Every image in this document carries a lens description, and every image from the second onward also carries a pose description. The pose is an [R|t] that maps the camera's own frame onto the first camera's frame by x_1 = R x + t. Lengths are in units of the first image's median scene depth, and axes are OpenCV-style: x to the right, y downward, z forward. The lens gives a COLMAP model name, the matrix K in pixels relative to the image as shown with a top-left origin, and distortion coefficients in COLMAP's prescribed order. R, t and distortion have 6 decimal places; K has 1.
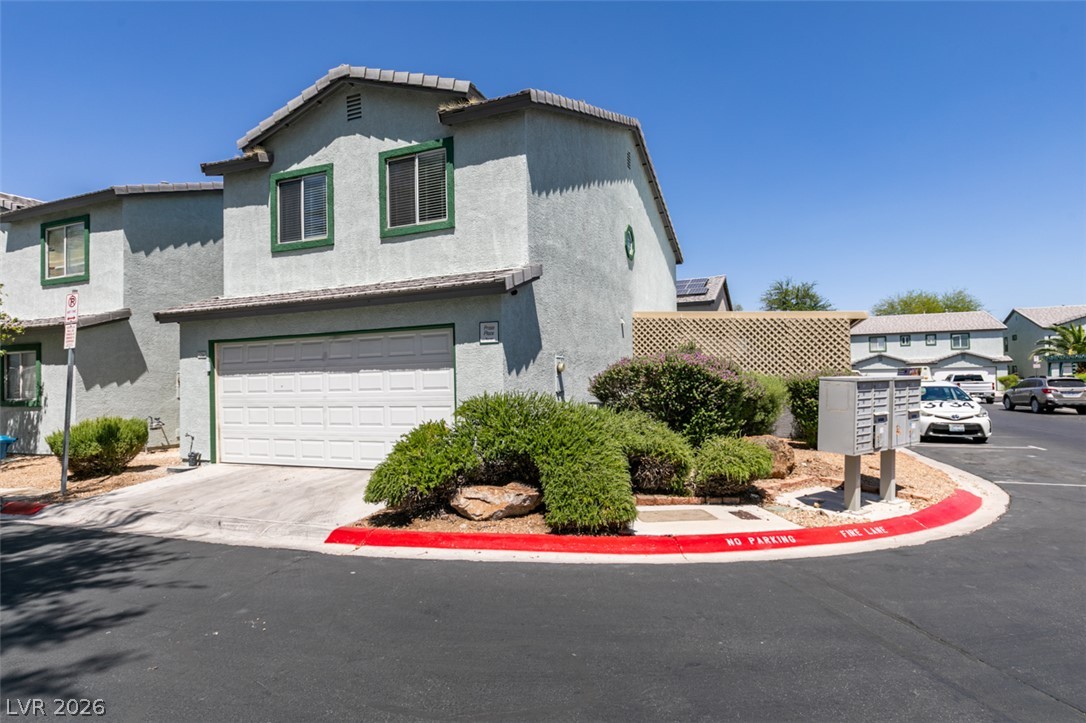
lens RADIAL K [[487.3, 0, 581.0], [0, 487.3, 365.8], [0, 0, 1]] dist [-0.000539, -0.000467]
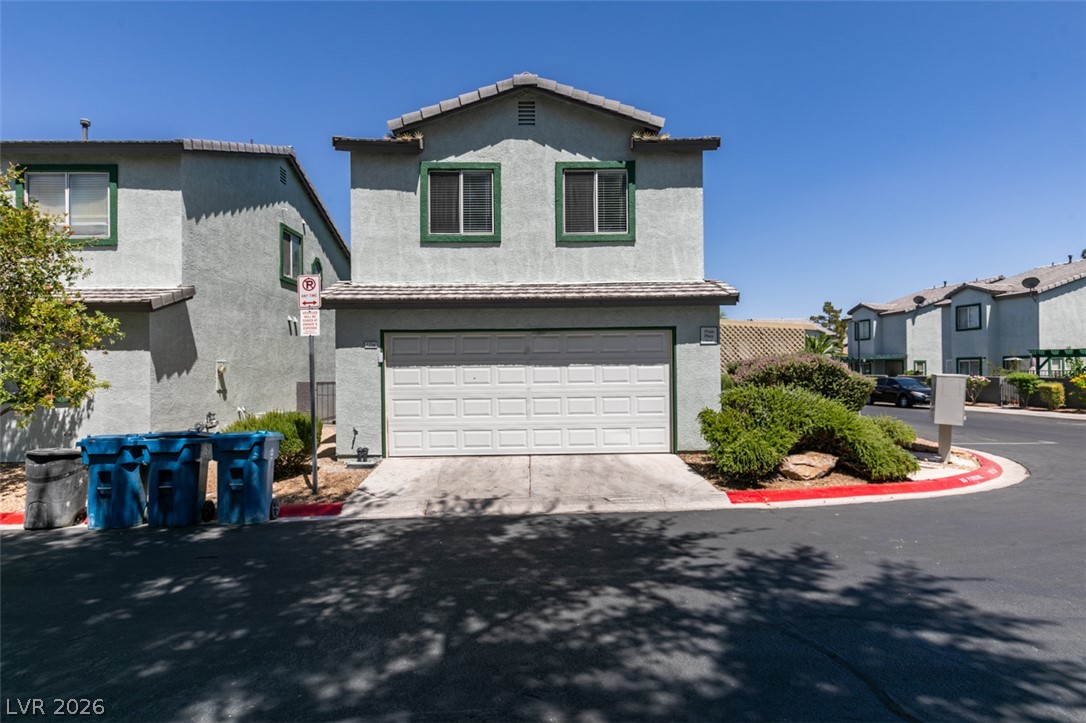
lens RADIAL K [[485.4, 0, 540.4], [0, 485.4, 363.9], [0, 0, 1]] dist [0.001735, -0.000463]
pose [[0.942489, 0.015826, 0.333862, -0.803703], [-0.019461, 0.999782, 0.007545, 0.001252], [-0.333670, -0.013609, 0.942592, -0.006032]]
